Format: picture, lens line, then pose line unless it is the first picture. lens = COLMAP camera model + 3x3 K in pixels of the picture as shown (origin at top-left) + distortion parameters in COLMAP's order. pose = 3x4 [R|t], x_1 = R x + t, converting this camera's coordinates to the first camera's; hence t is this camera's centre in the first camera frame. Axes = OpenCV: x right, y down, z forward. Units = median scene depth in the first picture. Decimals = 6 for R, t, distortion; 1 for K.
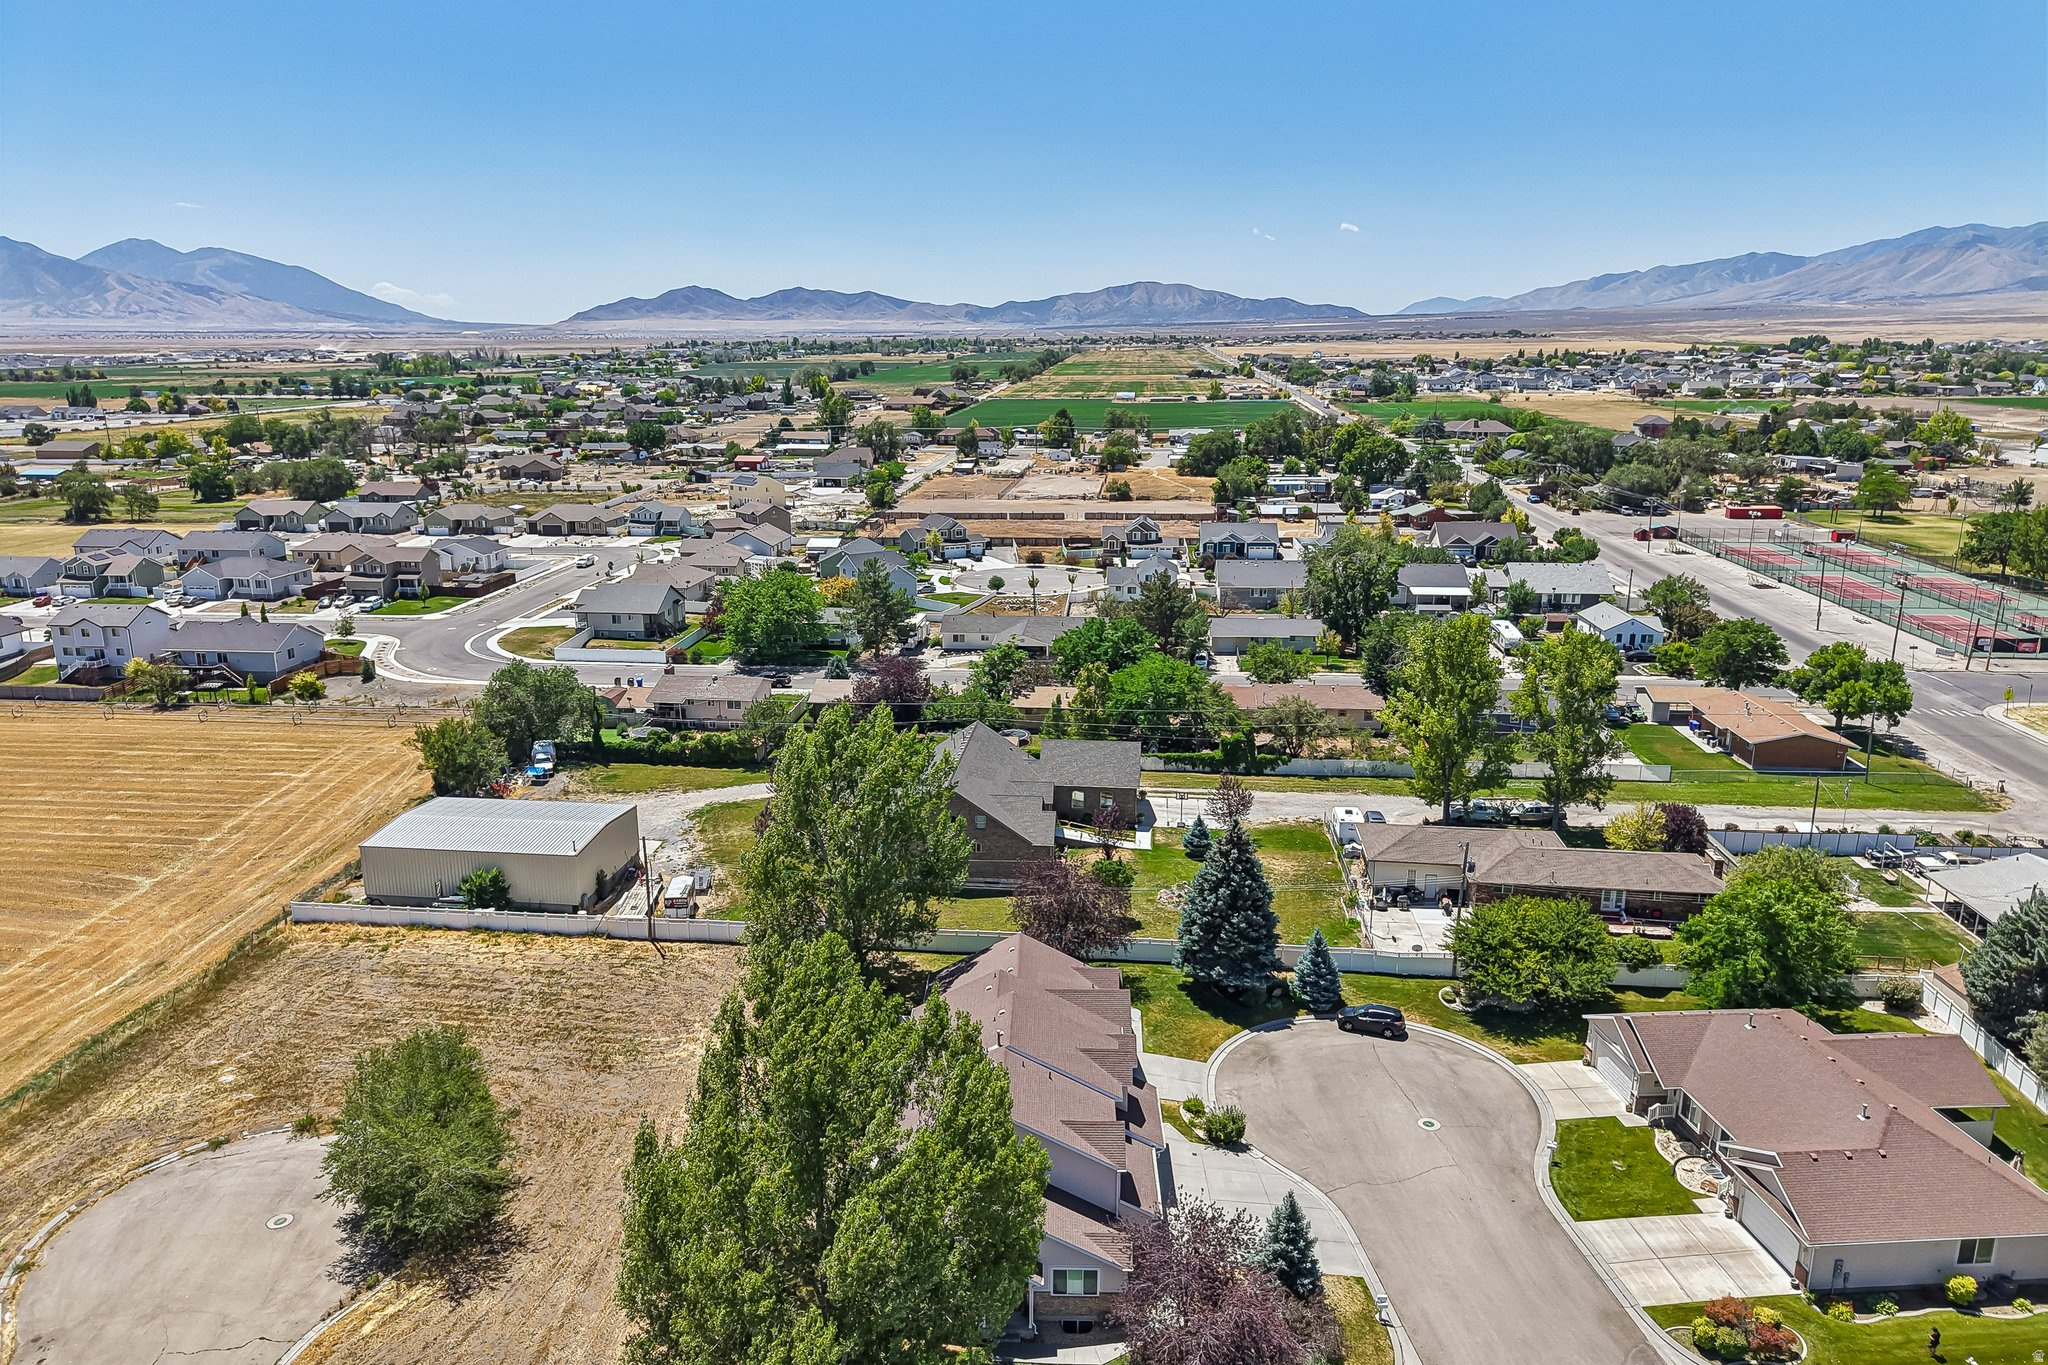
lens RADIAL K [[1357.8, 0, 1028.0], [0, 1357.8, 684.5], [0, 0, 1]] dist [0.005748, -0.004635]
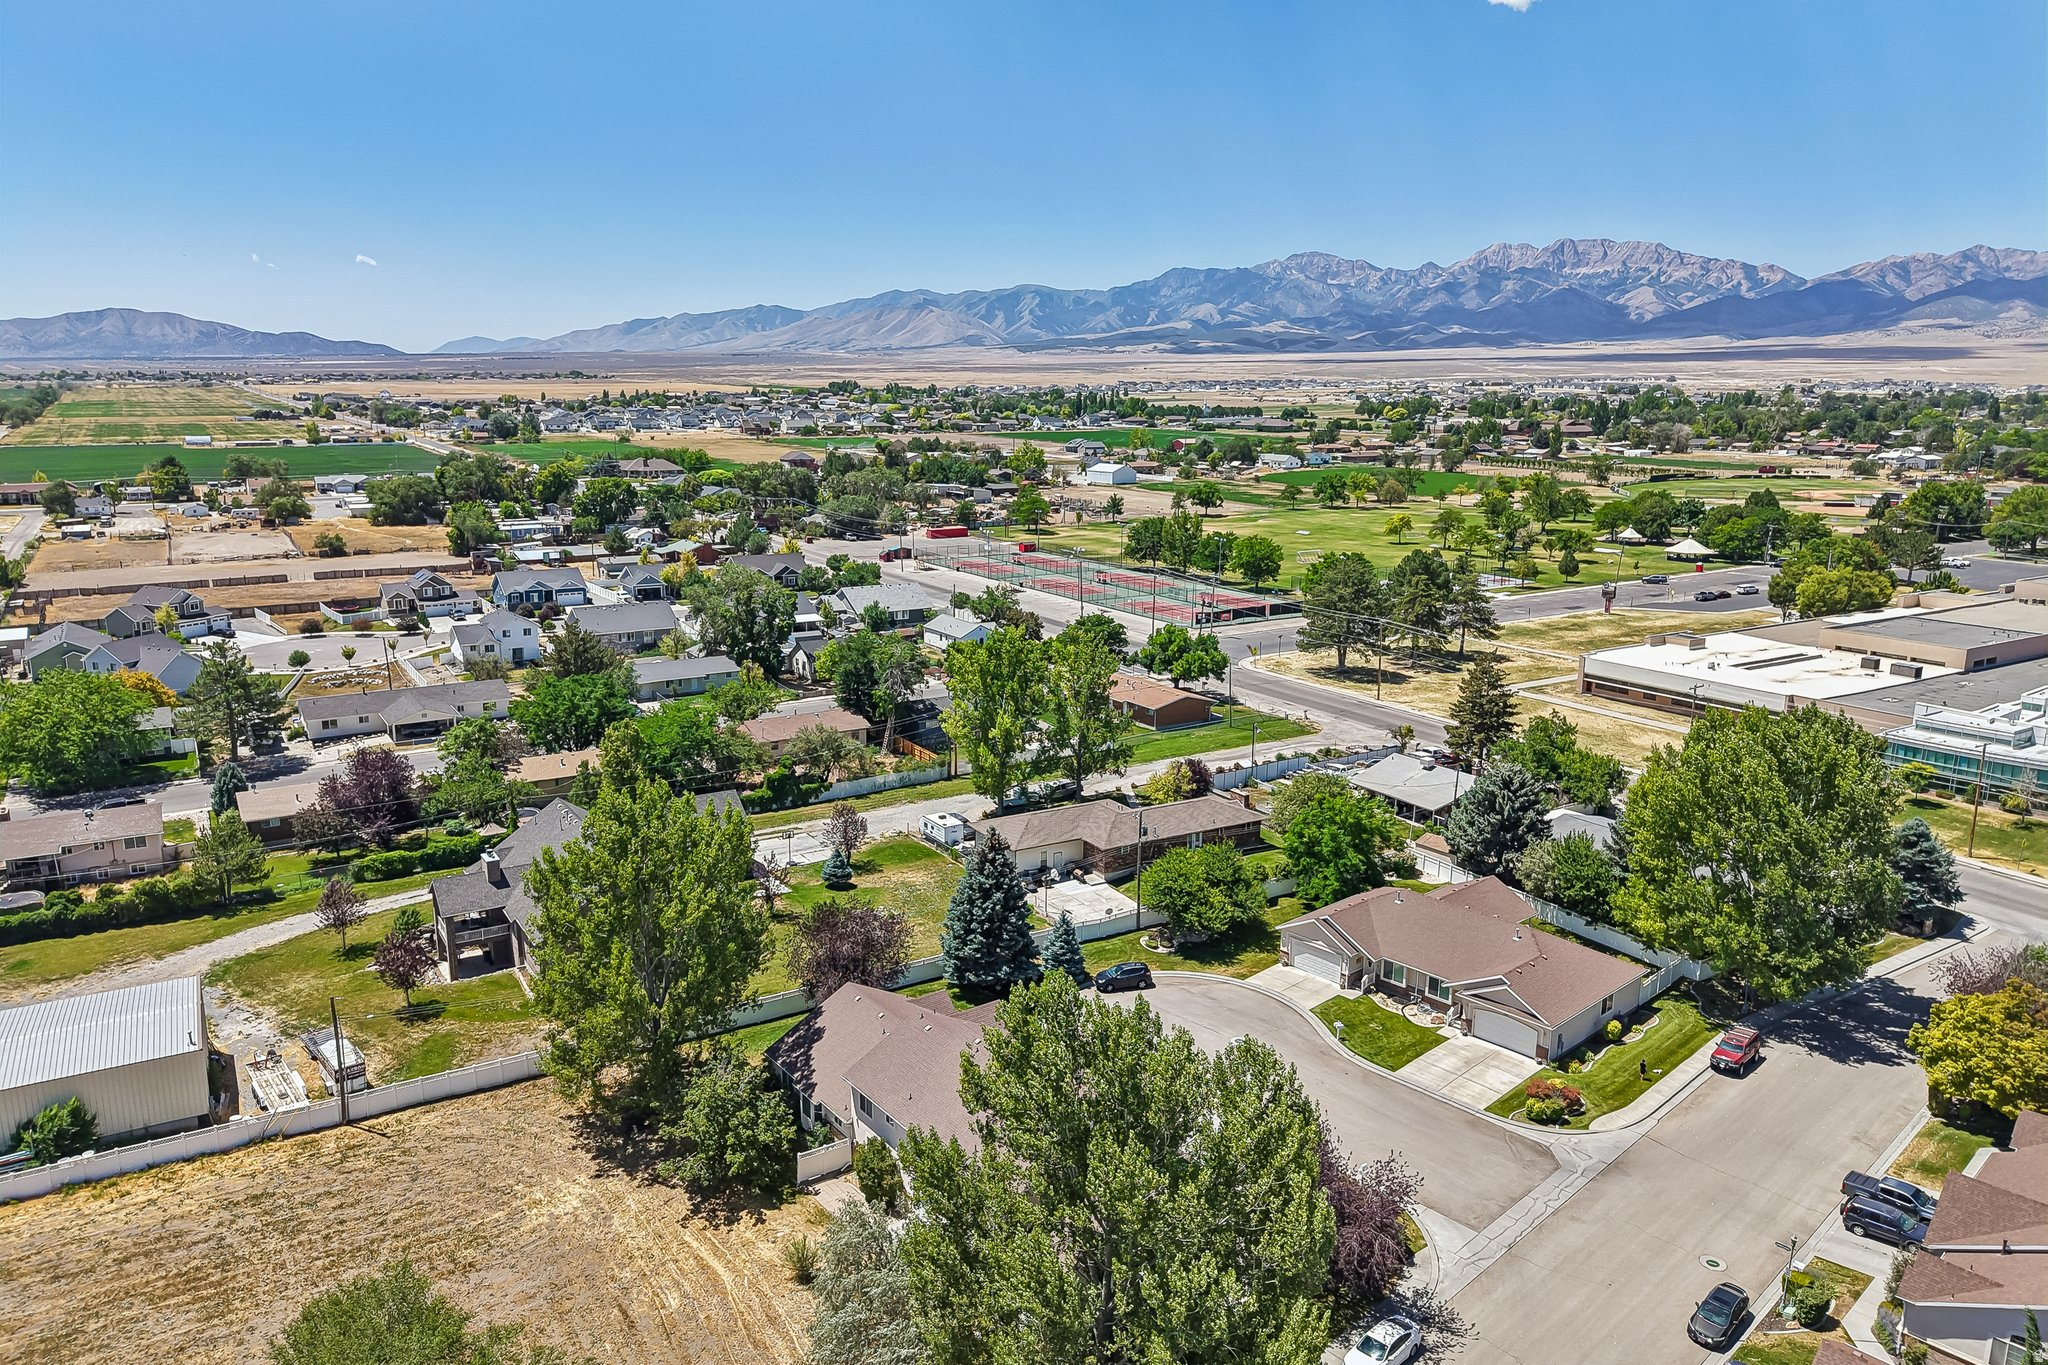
lens RADIAL K [[1357.8, 0, 1028.0], [0, 1357.8, 684.5], [0, 0, 1]] dist [0.005748, -0.004635]
pose [[0.792250, -0.122568, 0.597760, -0.258298], [0.139399, 0.990068, 0.018254, -0.015937], [-0.594061, 0.068866, 0.801467, 0.069092]]
